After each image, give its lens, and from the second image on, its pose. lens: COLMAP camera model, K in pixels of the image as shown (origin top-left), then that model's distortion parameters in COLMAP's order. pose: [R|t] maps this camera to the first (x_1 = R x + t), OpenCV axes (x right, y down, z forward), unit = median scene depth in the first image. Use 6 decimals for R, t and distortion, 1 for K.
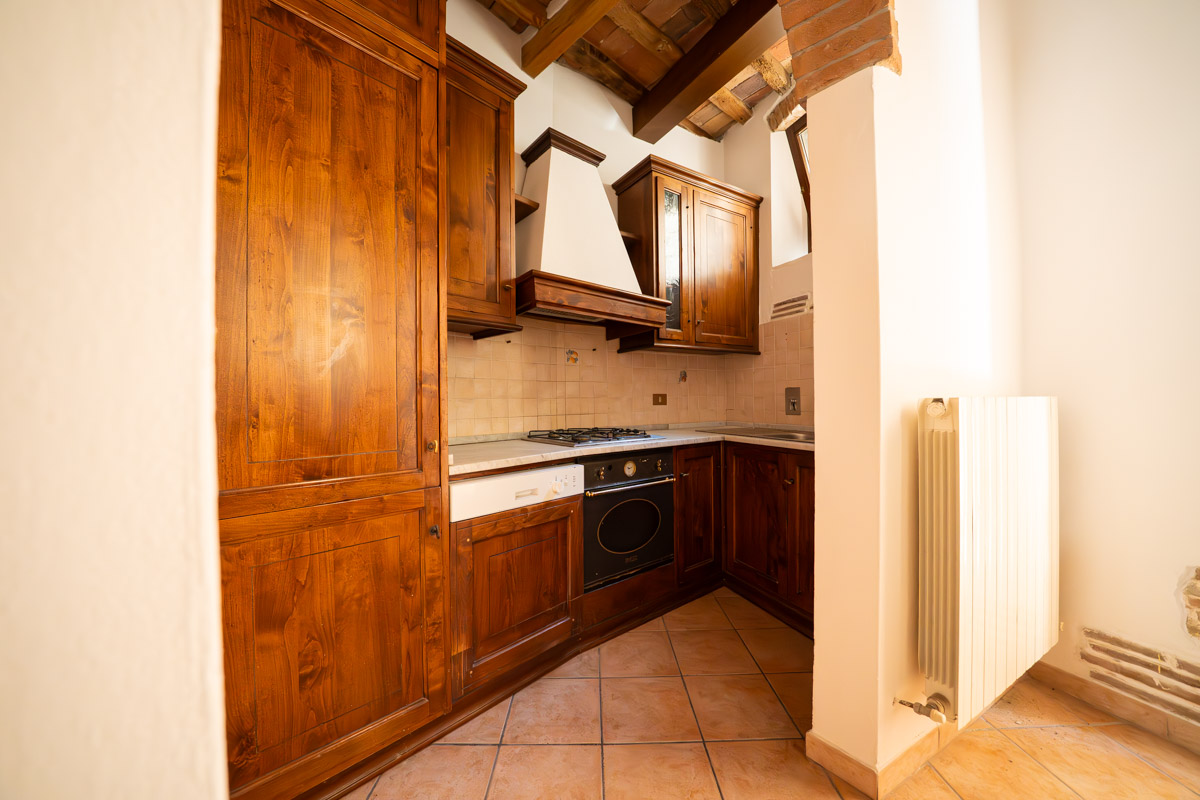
lens RADIAL K [[417.3, 0, 593.4], [0, 417.3, 401.3], [0, 0, 1]] dist [-0.023291, 0.000253]
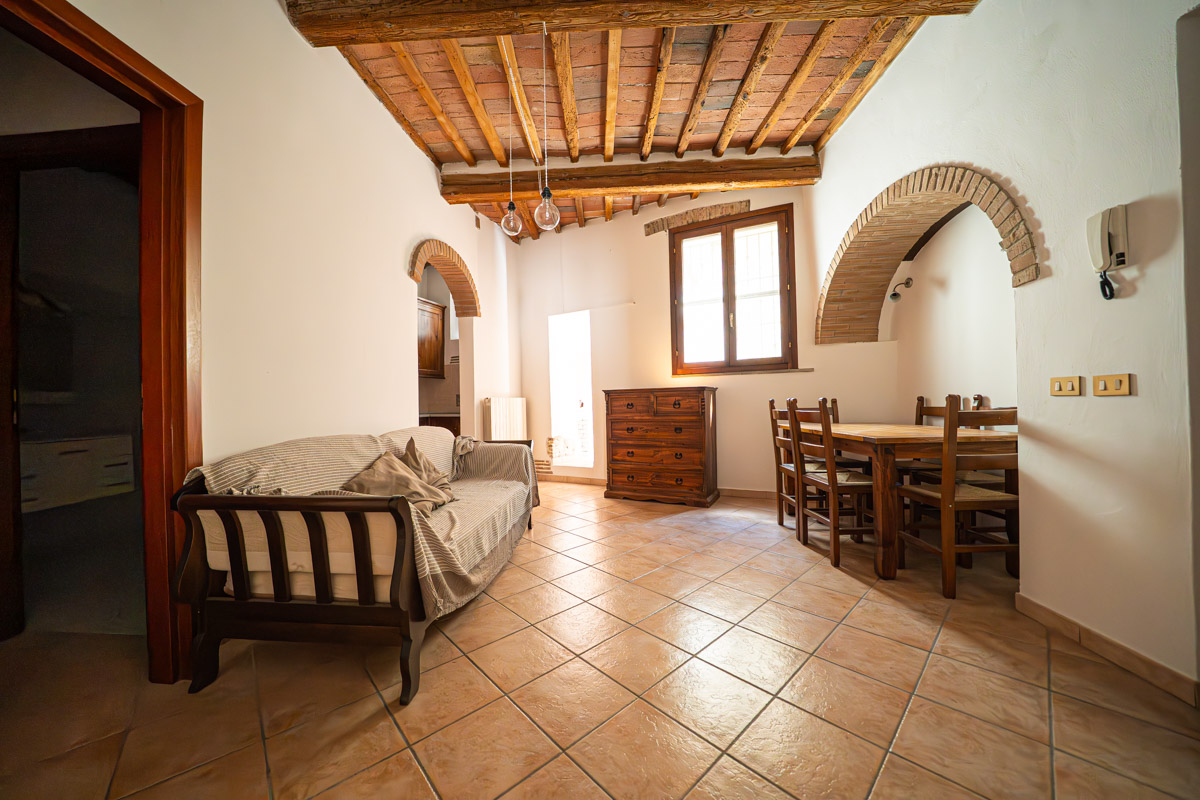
lens RADIAL K [[417.3, 0, 593.4], [0, 417.3, 401.3], [0, 0, 1]] dist [-0.023291, 0.000253]
pose [[0.747780, 0.000843, 0.663947, -0.639483], [0.008712, 0.999901, -0.011082, 0.048661], [-0.663890, 0.014071, 0.747698, -1.576468]]
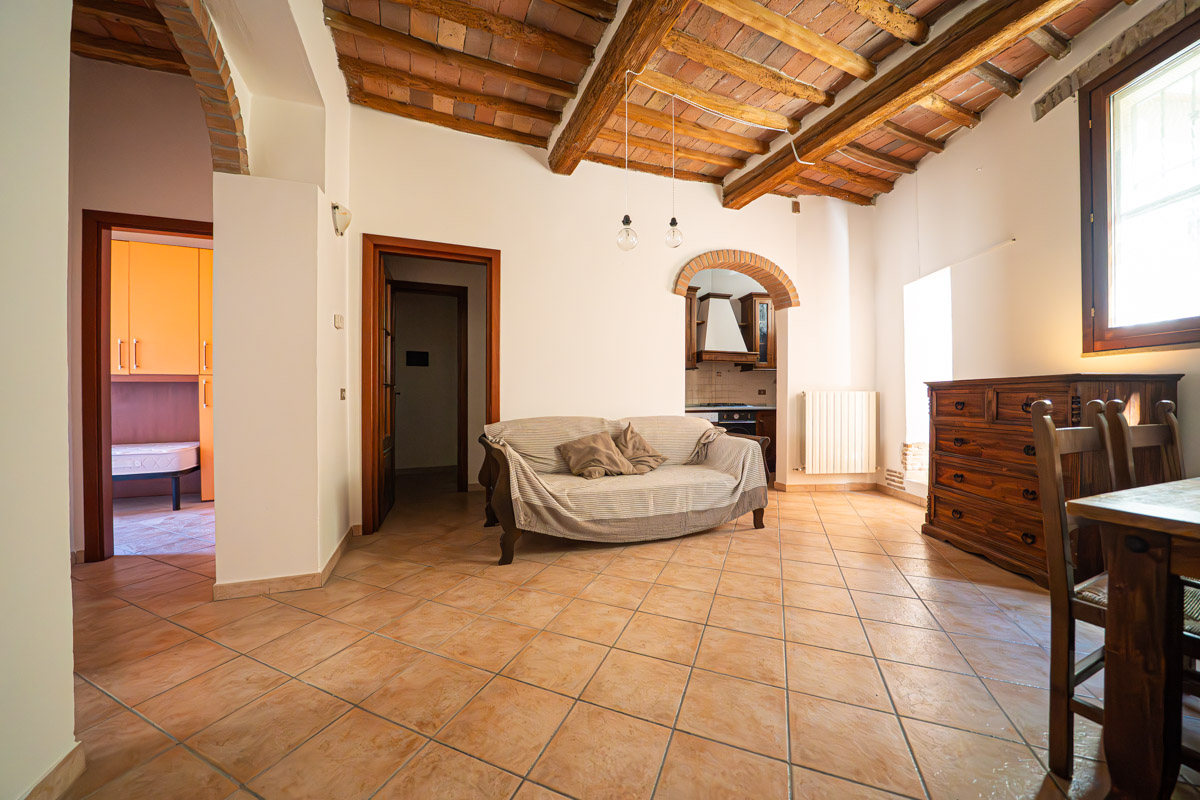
lens RADIAL K [[417.3, 0, 593.4], [0, 417.3, 401.3], [0, 0, 1]] dist [-0.023291, 0.000253]
pose [[0.912506, 0.016077, -0.408747, 0.338369], [-0.011215, 0.999835, 0.014288, 0.029839], [0.408909, -0.008453, 0.912536, -1.872697]]
